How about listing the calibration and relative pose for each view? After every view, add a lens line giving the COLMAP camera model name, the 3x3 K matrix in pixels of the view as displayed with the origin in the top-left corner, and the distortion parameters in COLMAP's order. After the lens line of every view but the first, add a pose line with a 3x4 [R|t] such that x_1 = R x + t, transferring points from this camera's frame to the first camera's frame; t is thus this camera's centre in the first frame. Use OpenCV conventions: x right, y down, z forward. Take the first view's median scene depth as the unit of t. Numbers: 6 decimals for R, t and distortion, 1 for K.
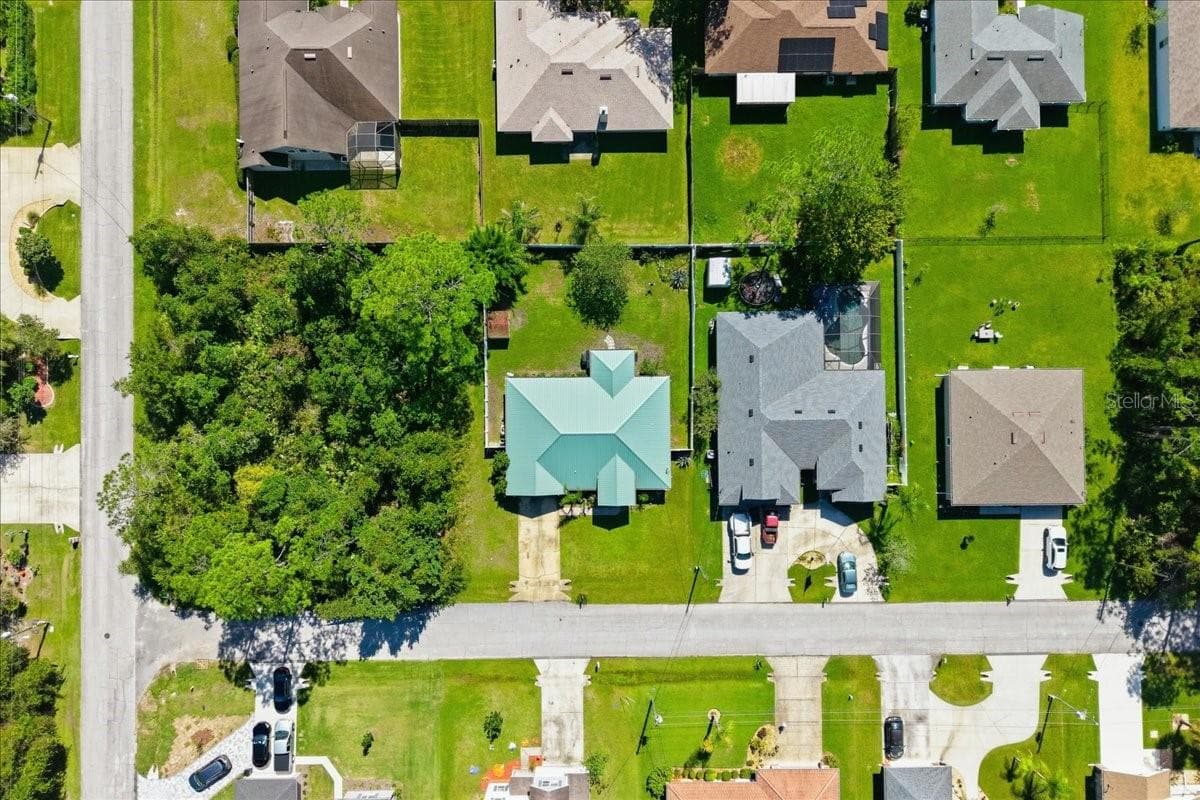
lens RADIAL K [[783.3, 0, 600.0], [0, 783.3, 400.0], [0, 0, 1]] dist [0.060297, -0.088278]
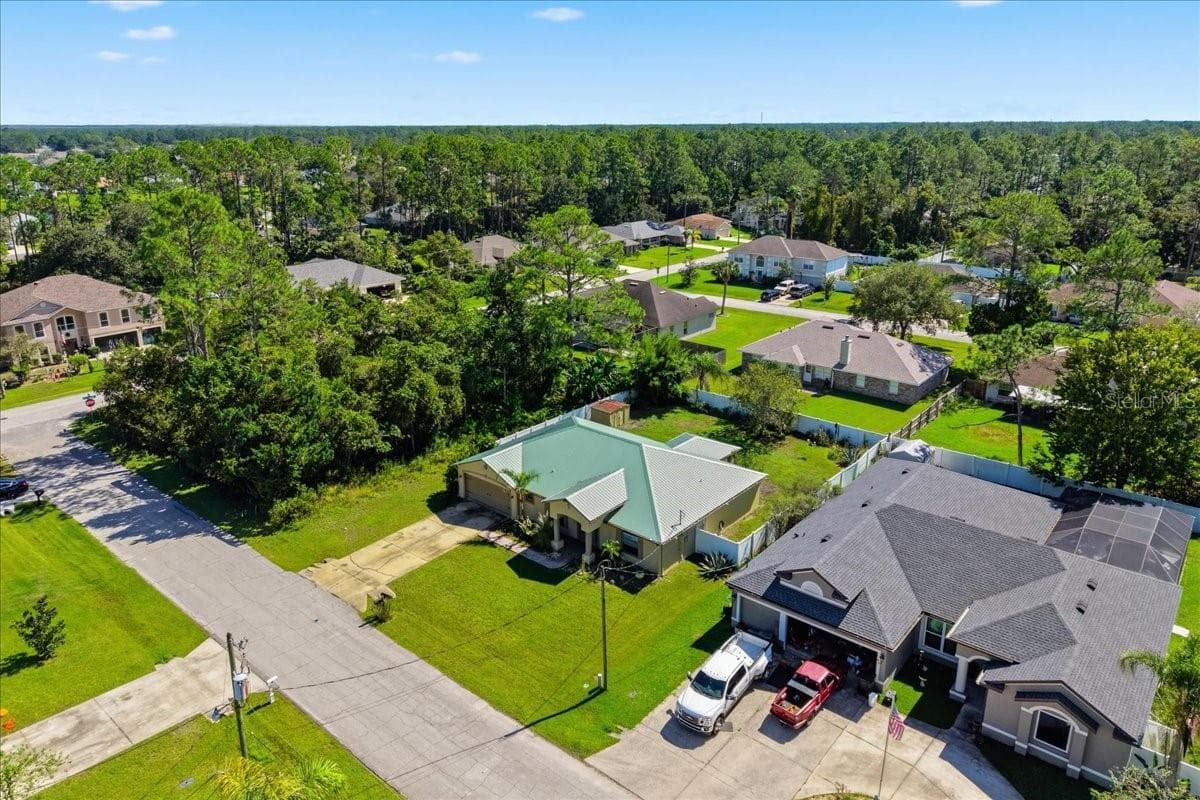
lens RADIAL K [[783.3, 0, 600.0], [0, 783.3, 400.0], [0, 0, 1]] dist [0.060297, -0.088278]
pose [[0.757556, 0.215391, -0.616211, 0.351756], [-0.652584, 0.272460, -0.707036, 0.471039], [0.015604, 0.937749, 0.346964, 0.706995]]
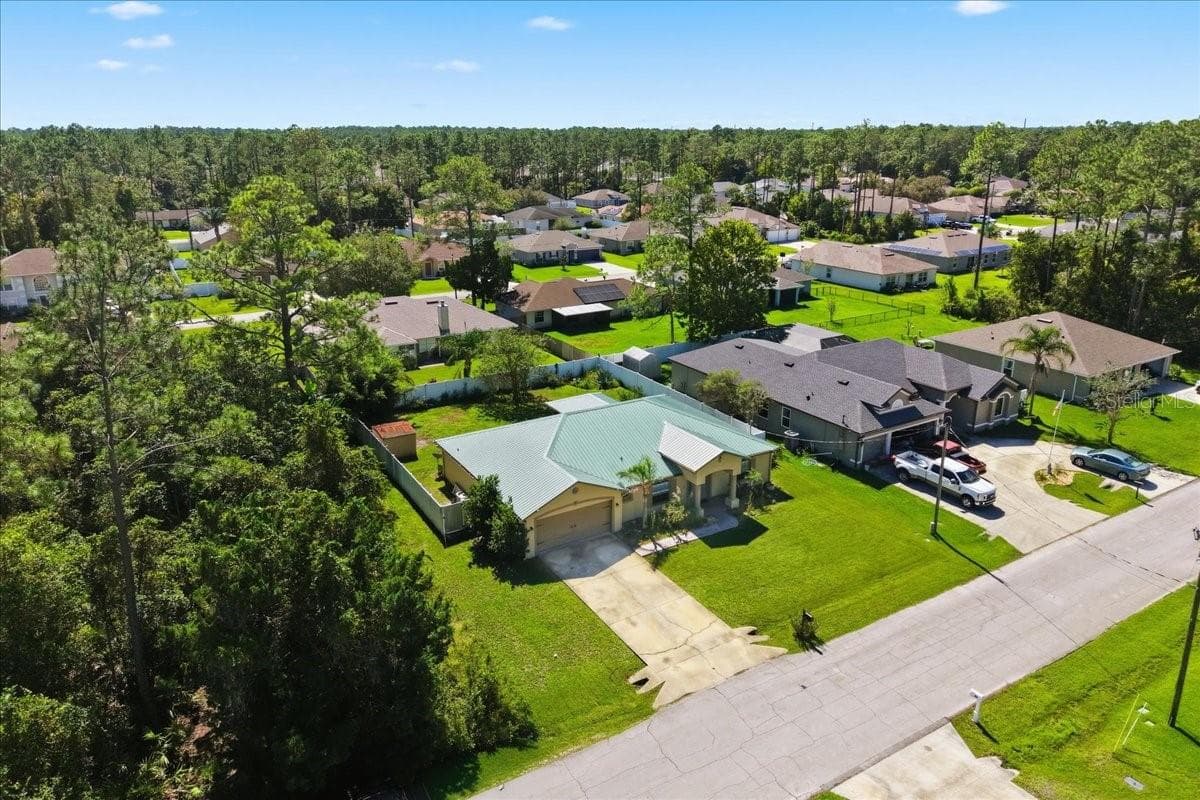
lens RADIAL K [[783.3, 0, 600.0], [0, 783.3, 400.0], [0, 0, 1]] dist [0.060297, -0.088278]
pose [[0.863727, -0.160100, 0.477854, -0.281897], [0.503822, 0.296569, -0.811302, 0.486109], [-0.011827, 0.941496, 0.336816, 0.755286]]
